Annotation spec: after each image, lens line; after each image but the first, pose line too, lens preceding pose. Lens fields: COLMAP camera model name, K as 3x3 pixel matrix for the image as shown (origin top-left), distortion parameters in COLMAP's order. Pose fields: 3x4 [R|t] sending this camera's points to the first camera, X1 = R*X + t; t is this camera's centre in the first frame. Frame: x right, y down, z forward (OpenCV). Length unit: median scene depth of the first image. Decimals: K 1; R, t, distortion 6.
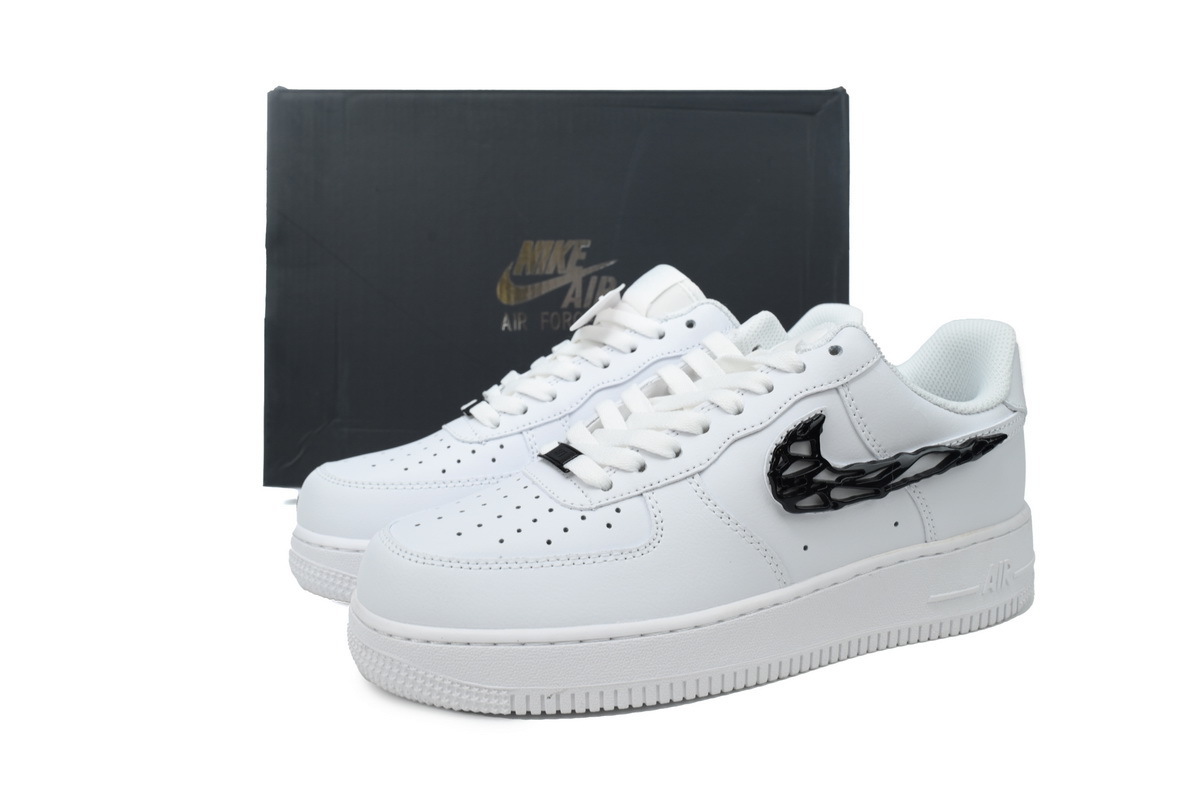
lens RADIAL K [[1009.0, 0, 600.3], [0, 1009.0, 400.4], [0, 0, 1]] dist [-0.016179, -0.003469]
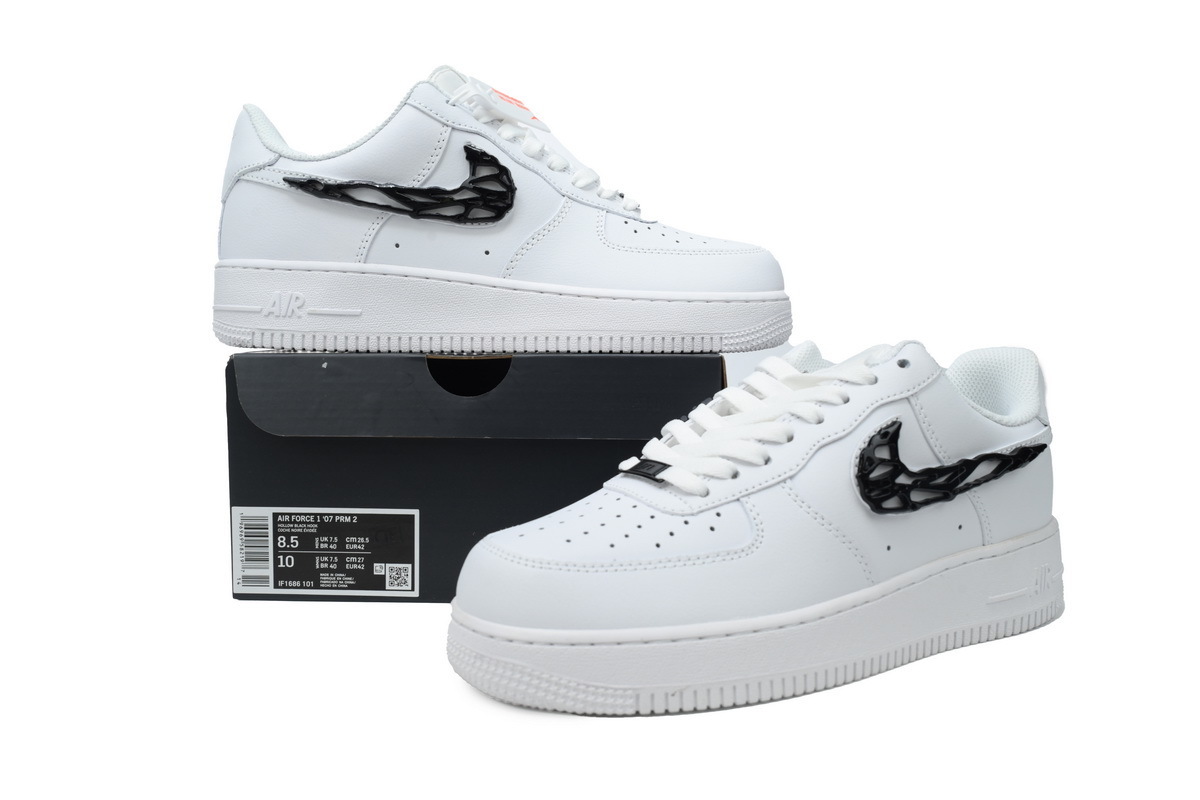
lens RADIAL K [[1009.0, 0, 596.4], [0, 1009.0, 401.8], [0, 0, 1]] dist [-0.016179, -0.003469]
pose [[0.992924, -0.010715, 0.118265, -0.222870], [0.021853, 0.995399, -0.093292, 0.085487], [-0.116721, 0.095216, 0.988590, -0.021536]]
